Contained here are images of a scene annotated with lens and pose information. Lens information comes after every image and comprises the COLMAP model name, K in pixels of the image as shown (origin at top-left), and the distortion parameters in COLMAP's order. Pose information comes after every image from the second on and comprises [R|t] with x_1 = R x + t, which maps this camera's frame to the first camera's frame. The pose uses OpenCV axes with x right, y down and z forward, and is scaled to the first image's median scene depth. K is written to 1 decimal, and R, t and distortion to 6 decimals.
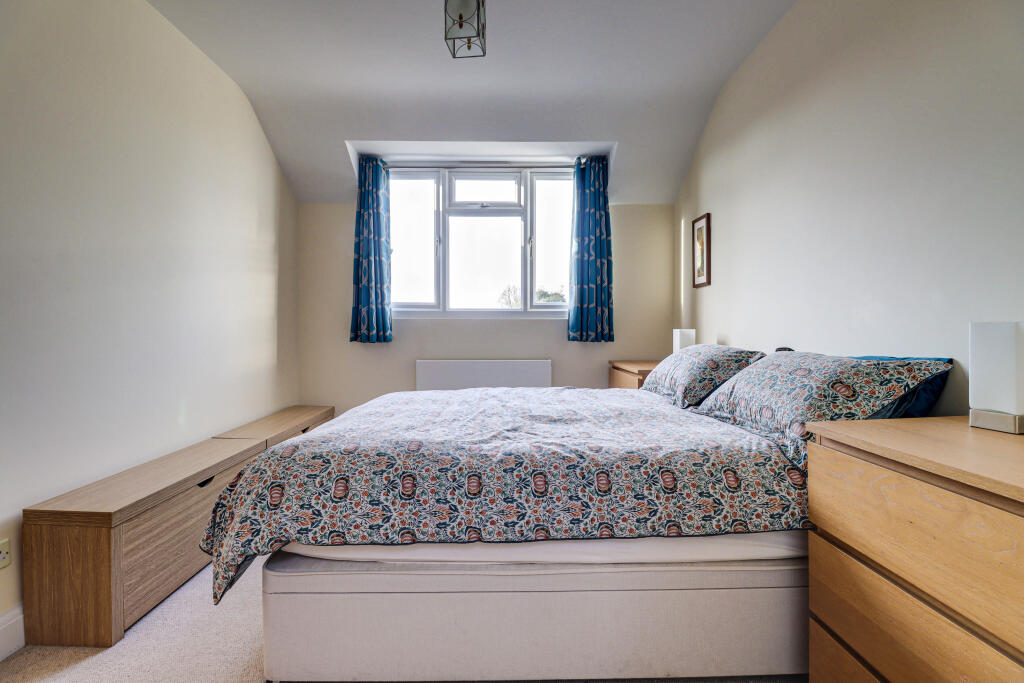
lens RADIAL K [[483.5, 0, 516.0], [0, 483.5, 325.9], [0, 0, 1]] dist [0.000674, -0.013206]
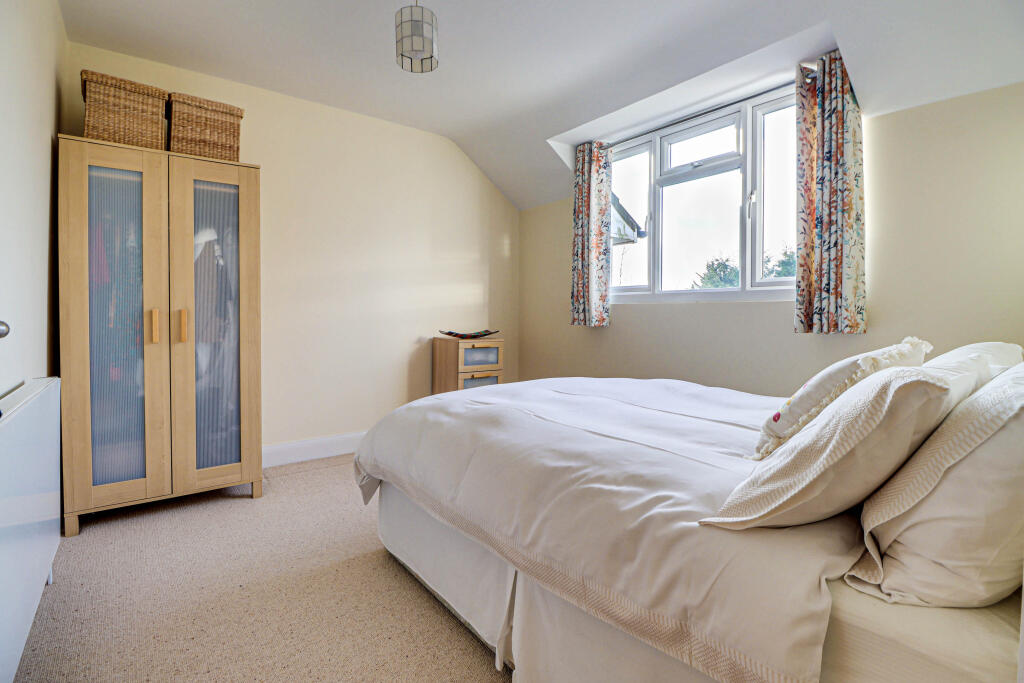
lens RADIAL K [[483.5, 0, 516.0], [0, 483.5, 325.9], [0, 0, 1]] dist [0.000674, -0.013206]
pose [[0.606618, 0.022661, -0.794670, 0.416665], [0.014735, 0.999102, 0.039738, -0.010741], [0.794857, -0.035815, 0.605739, 0.238157]]
